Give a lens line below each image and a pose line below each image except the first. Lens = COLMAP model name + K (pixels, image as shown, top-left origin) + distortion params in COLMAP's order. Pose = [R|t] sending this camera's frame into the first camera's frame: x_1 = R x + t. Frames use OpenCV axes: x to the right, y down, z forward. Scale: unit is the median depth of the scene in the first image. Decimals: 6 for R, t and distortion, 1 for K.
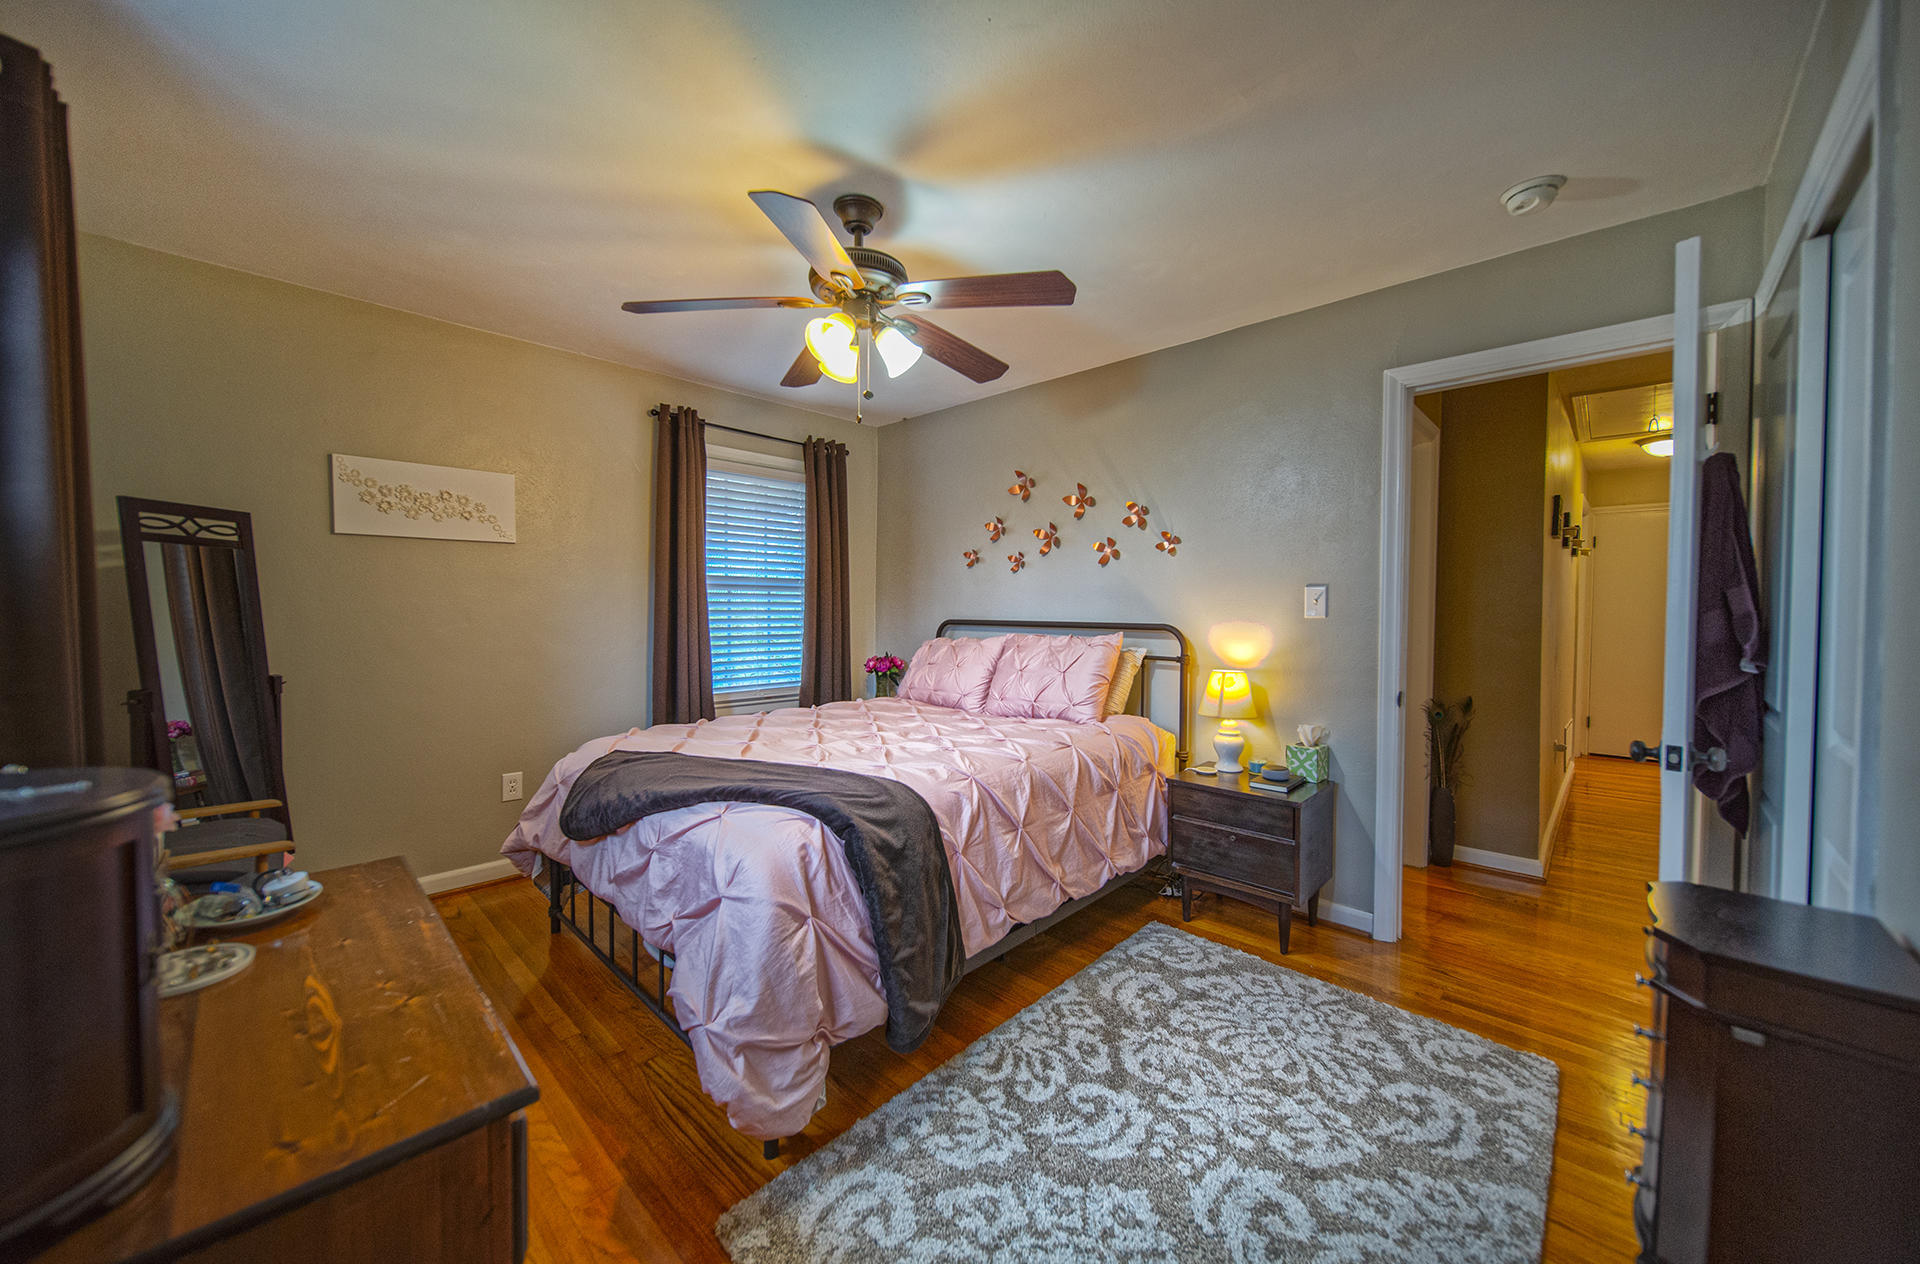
lens RADIAL K [[683.0, 0, 962.2], [0, 683.0, 625.3], [0, 0, 1]] dist [-0.001633, -0.000703]
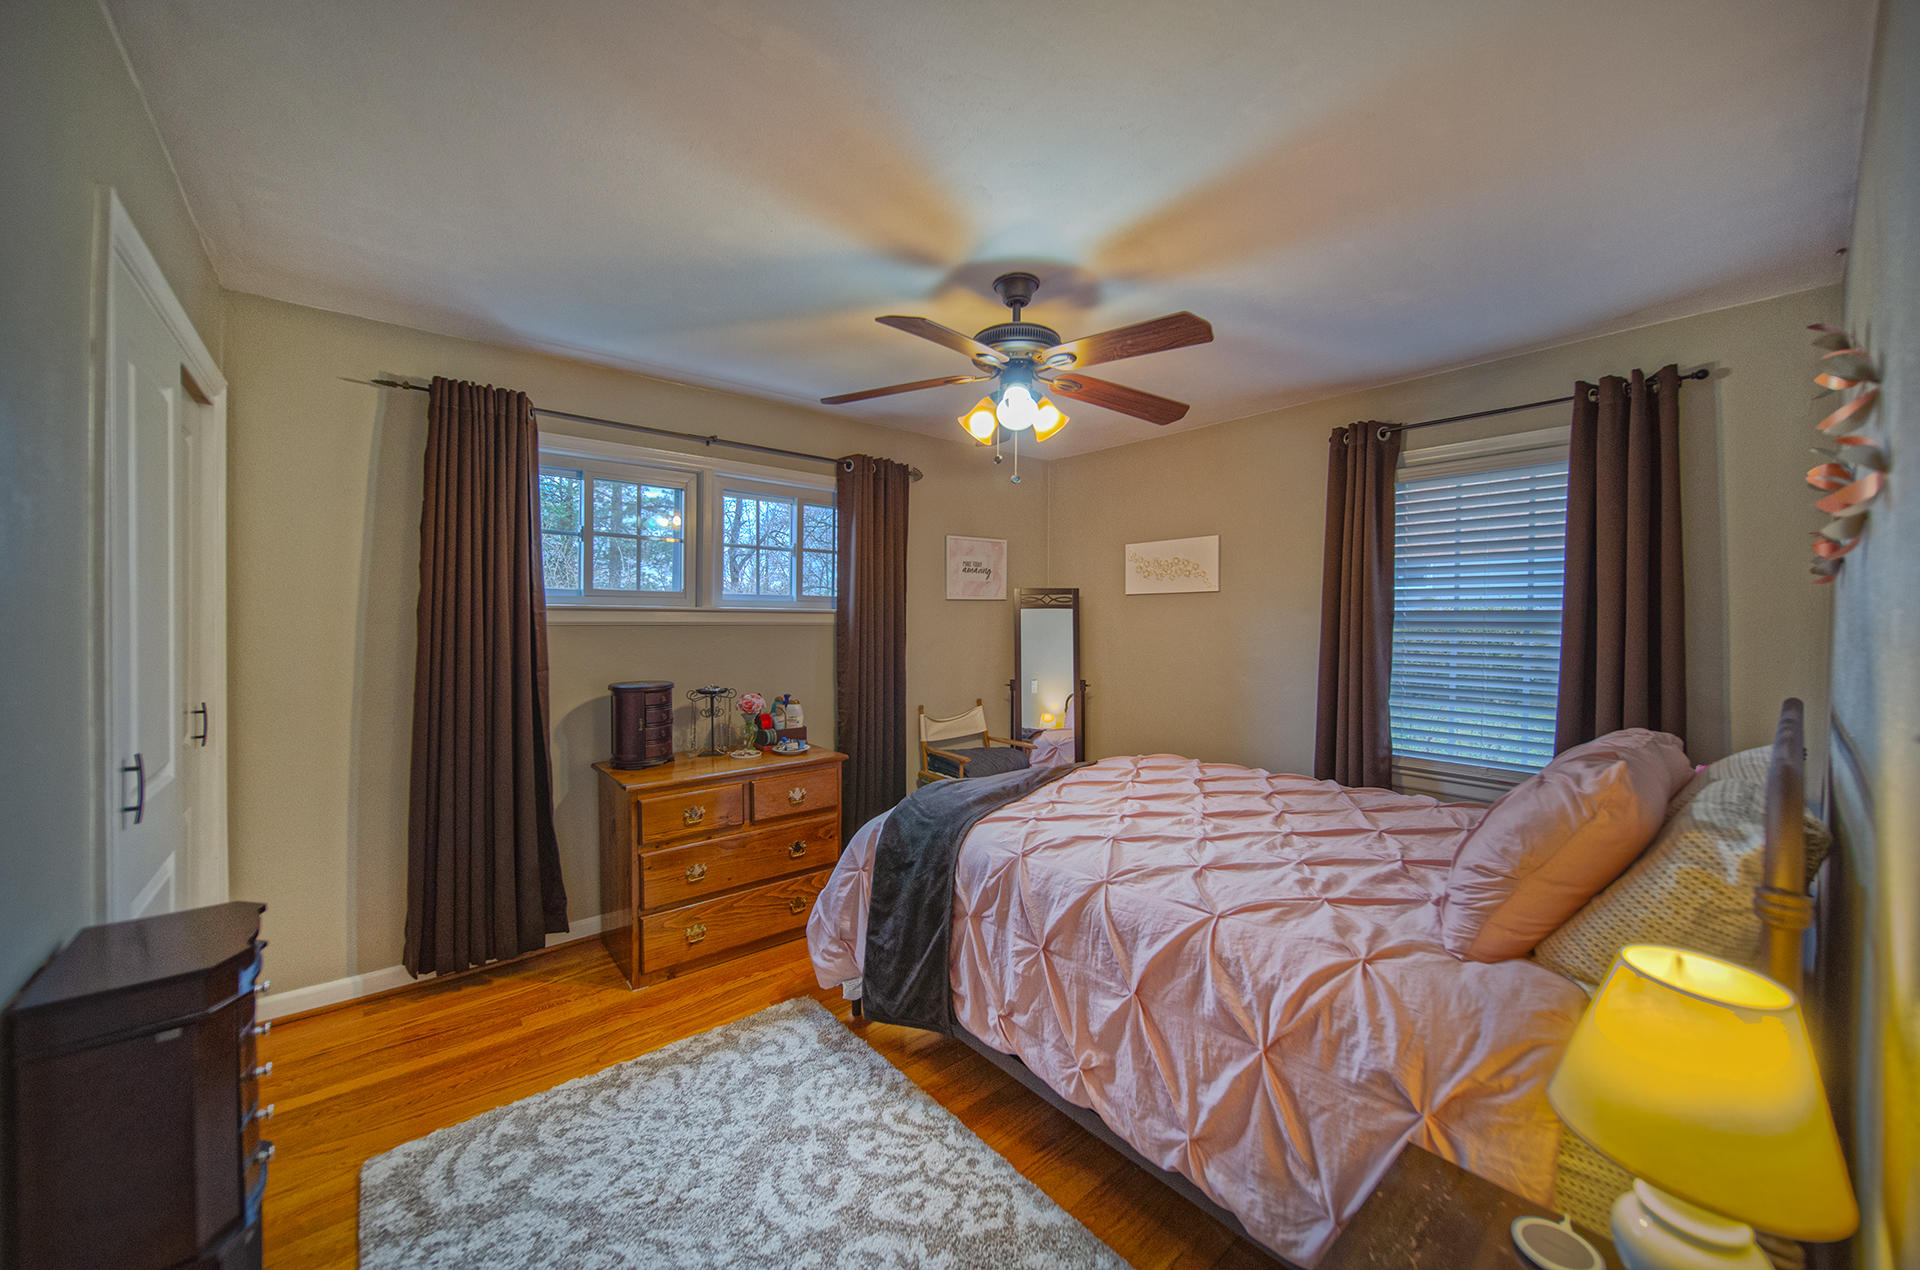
lens RADIAL K [[683.0, 0, 962.1], [0, 683.0, 630.7], [0, 0, 1]] dist [-0.001633, -0.000703]
pose [[-0.090183, 0.008733, -0.995887, 1.070058], [-0.032695, 0.999397, 0.011724, -0.089678], [0.995388, 0.033618, -0.089843, 1.191564]]
